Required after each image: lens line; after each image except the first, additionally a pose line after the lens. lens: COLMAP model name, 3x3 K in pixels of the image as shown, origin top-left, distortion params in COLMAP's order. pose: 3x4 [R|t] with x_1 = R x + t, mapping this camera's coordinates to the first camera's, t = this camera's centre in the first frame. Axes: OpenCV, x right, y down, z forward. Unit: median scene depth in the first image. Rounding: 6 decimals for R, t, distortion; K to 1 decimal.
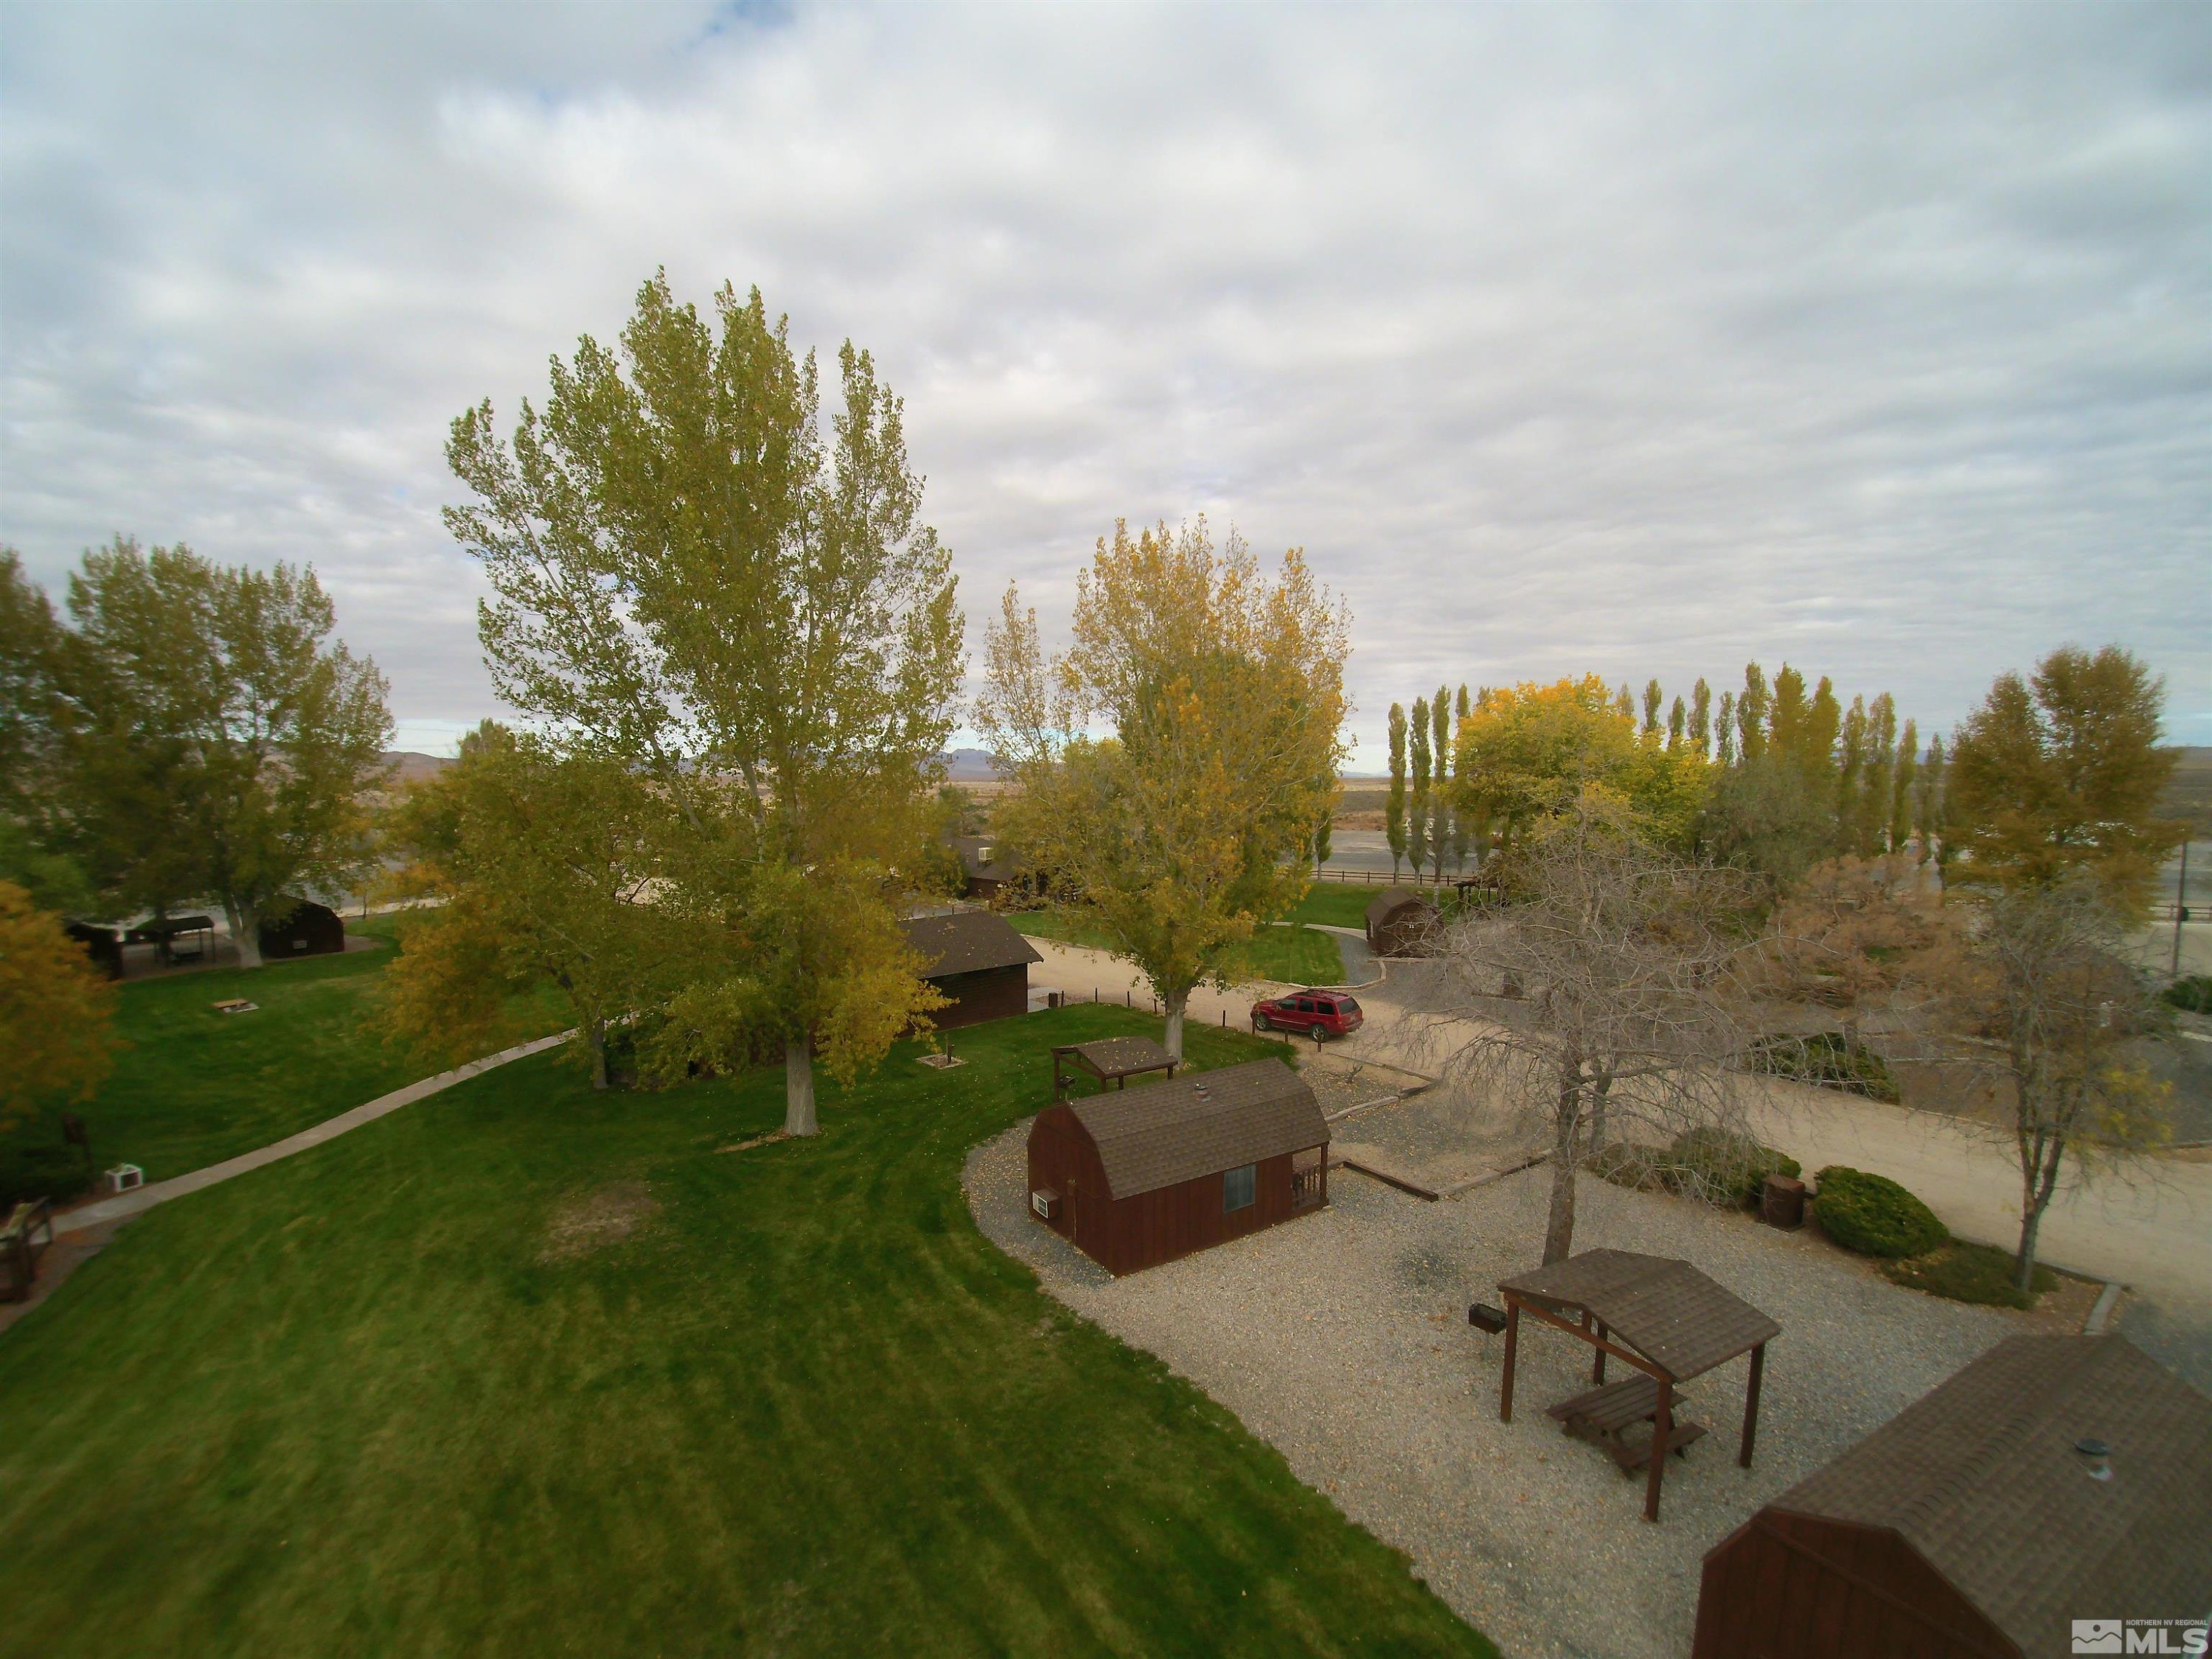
lens RADIAL K [[1031.7, 0, 1106.0], [0, 1031.7, 829.5], [0, 0, 1]] dist [-0.039925, -0.007238]
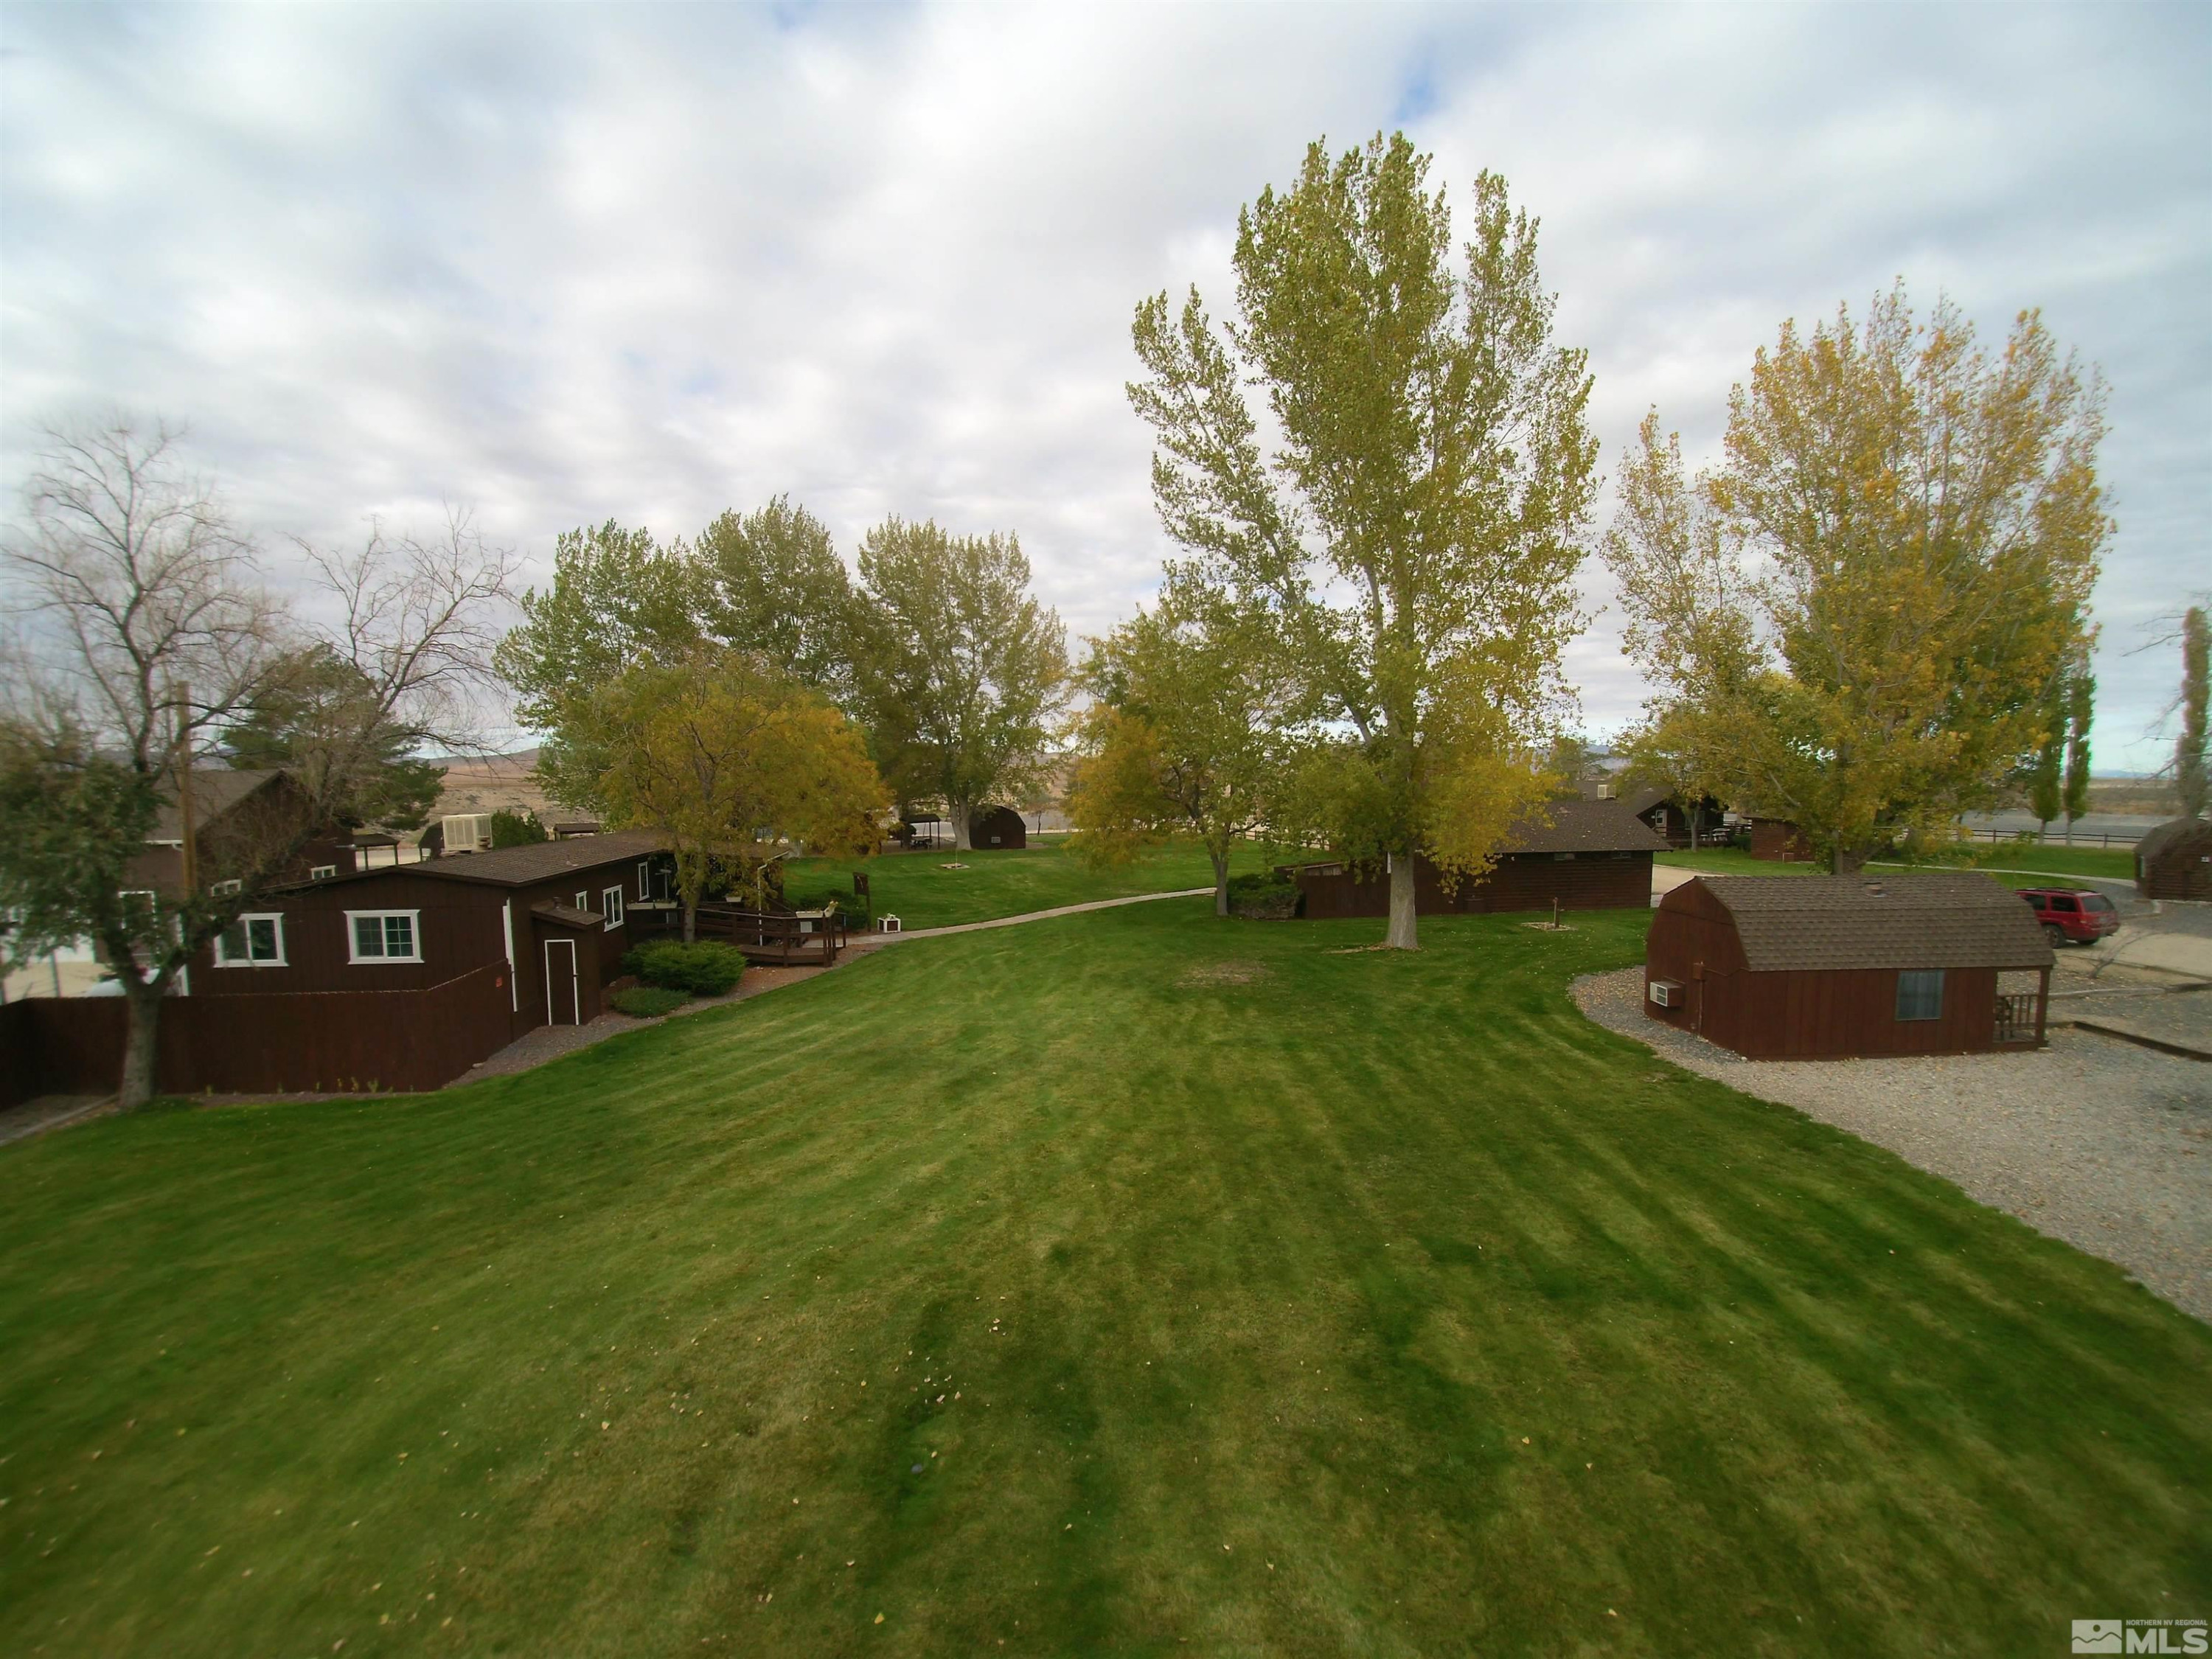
lens RADIAL K [[1040.7, 0, 1106.0], [0, 1040.7, 829.5], [0, 0, 1]] dist [-0.000077, -0.035249]
pose [[0.844706, 0.044592, -0.533370, 0.006830], [-0.044546, 0.998923, 0.012966, 0.187910], [0.533374, 0.012807, 0.845783, -0.057932]]
